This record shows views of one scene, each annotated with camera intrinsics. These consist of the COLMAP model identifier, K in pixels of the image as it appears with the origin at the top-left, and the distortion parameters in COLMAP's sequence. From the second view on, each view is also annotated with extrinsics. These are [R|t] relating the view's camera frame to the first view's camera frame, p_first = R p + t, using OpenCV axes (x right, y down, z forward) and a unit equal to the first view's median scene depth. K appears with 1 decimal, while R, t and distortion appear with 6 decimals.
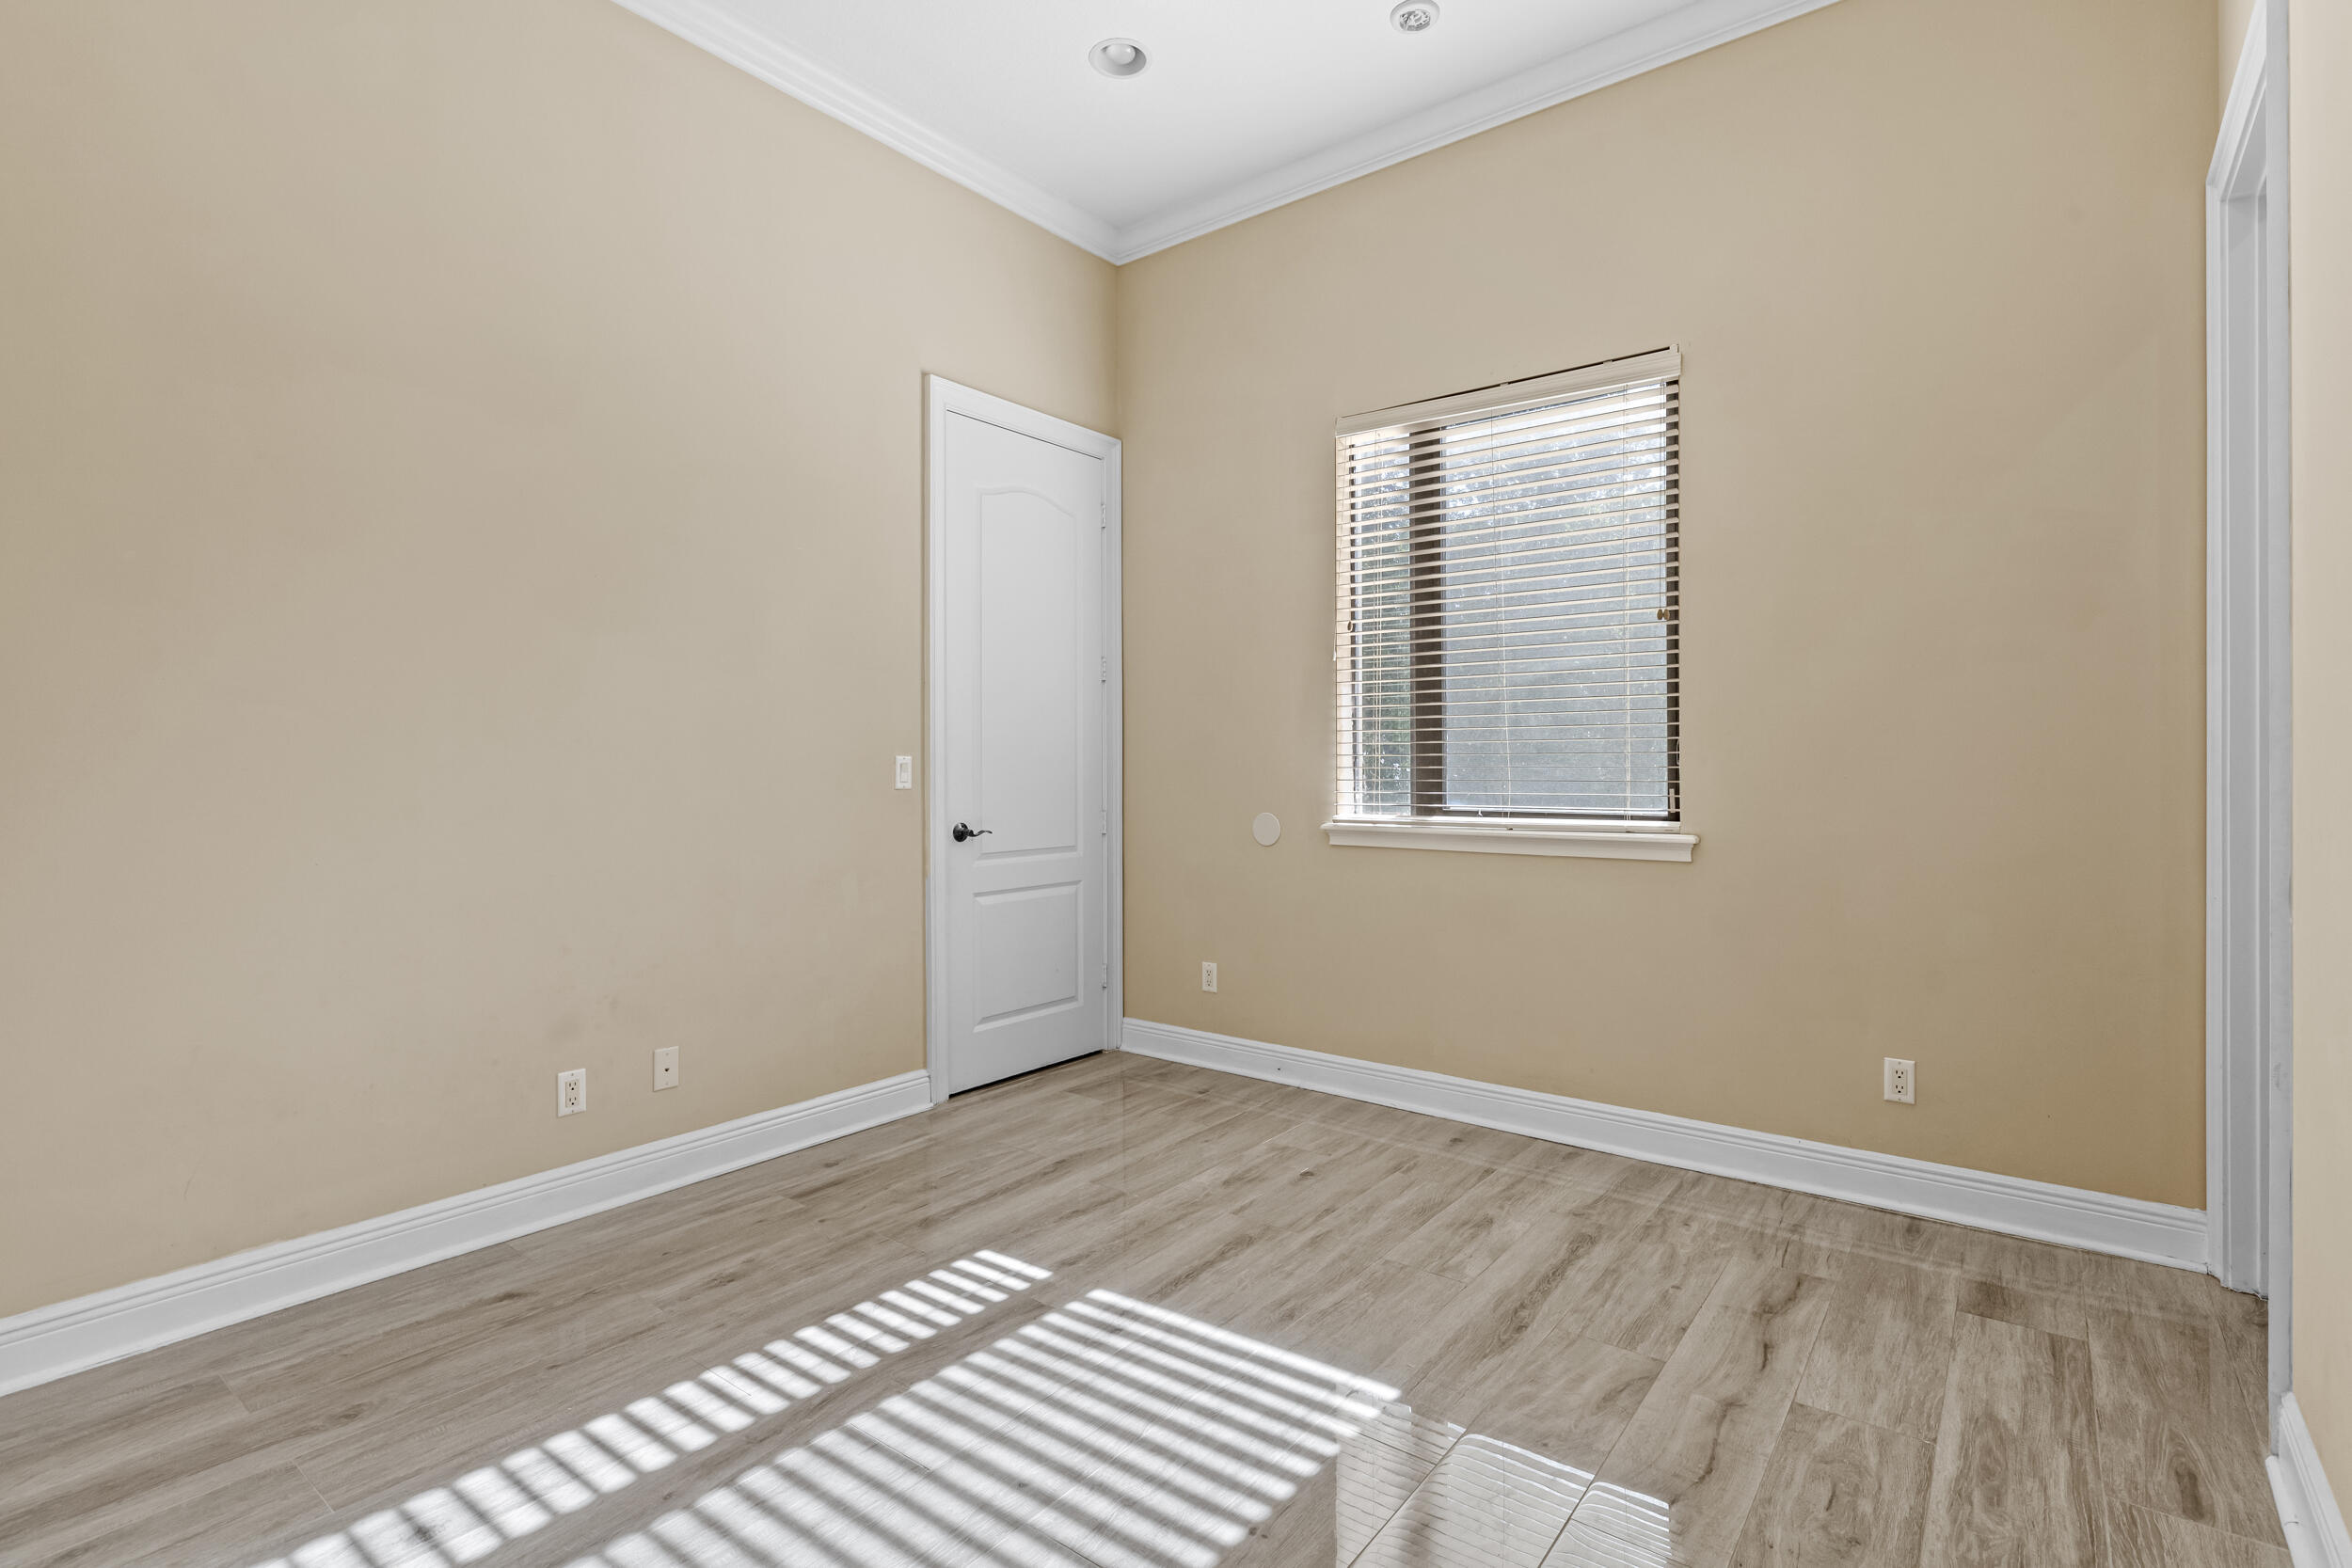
lens RADIAL K [[1148.7, 0, 1180.9], [0, 1148.7, 773.6], [0, 0, 1]] dist [0.004014, -0.000039]
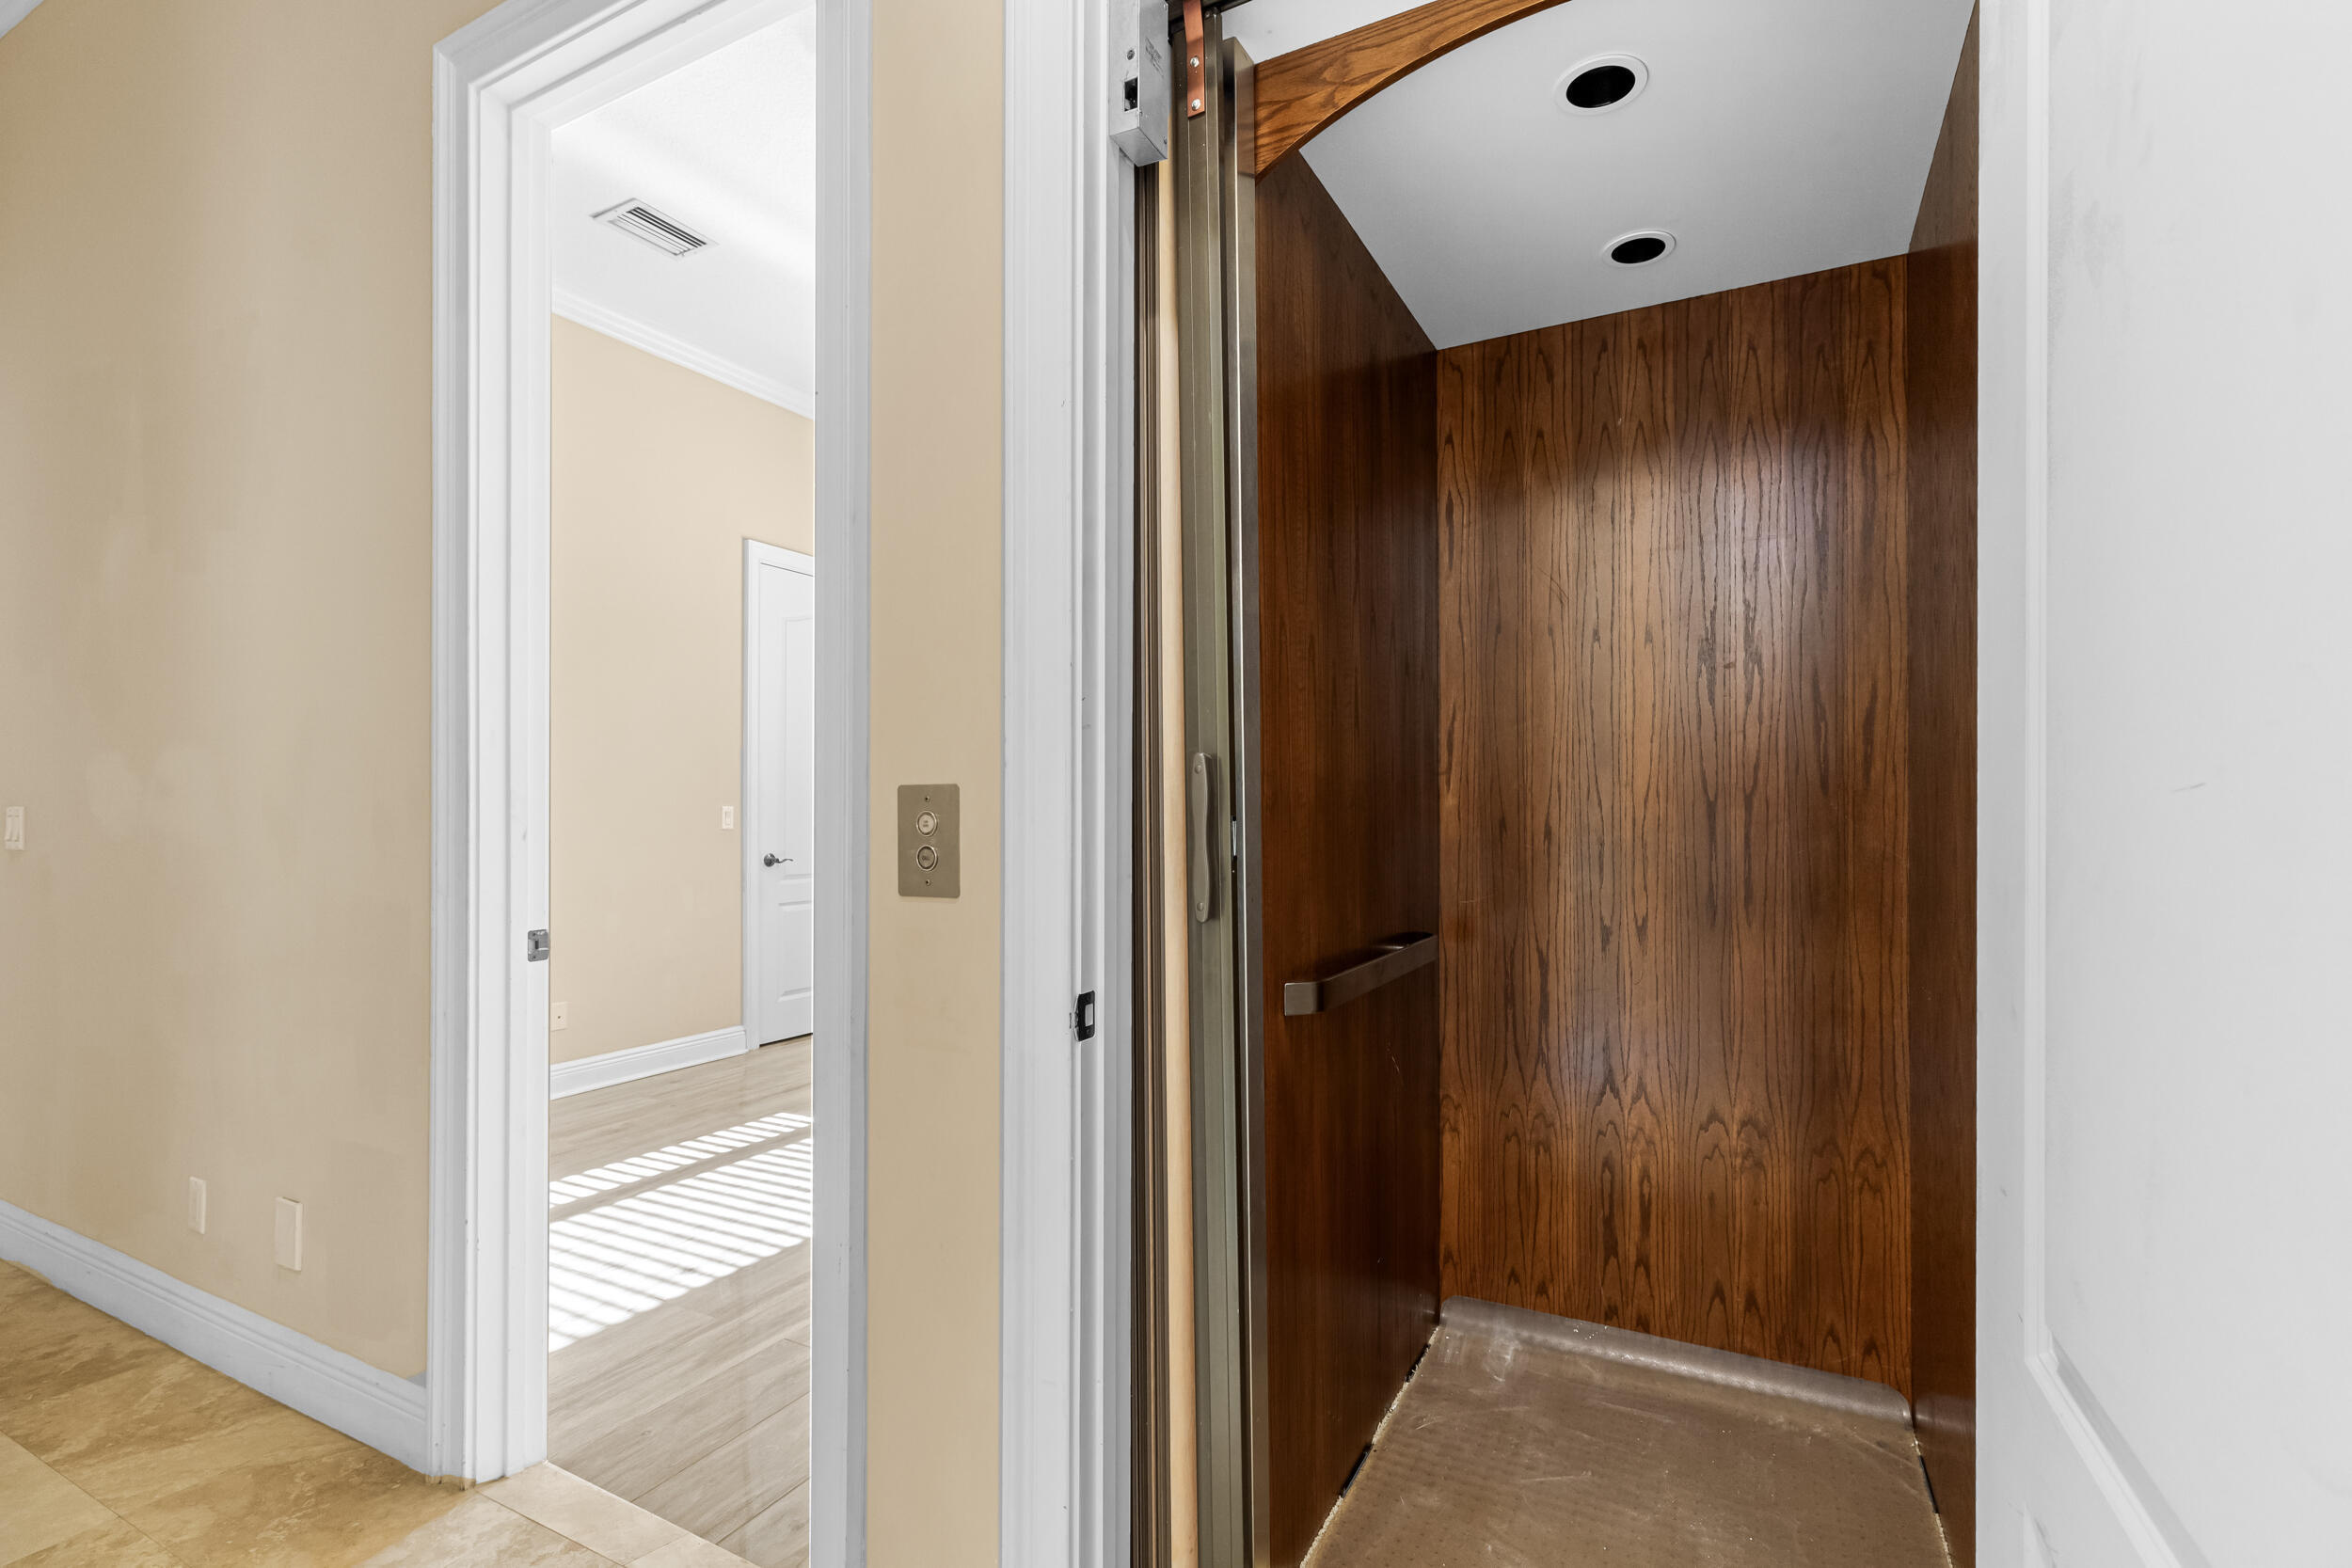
lens RADIAL K [[1073.8, 0, 1175.3], [0, 1073.8, 803.5], [0, 0, 1]] dist [0.013955, 0.000371]
pose [[0.986423, 0.003161, 0.164192, 0.127032], [-0.001251, 0.999930, -0.011736, -0.005379], [-0.164218, 0.011371, 0.986359, -0.595001]]
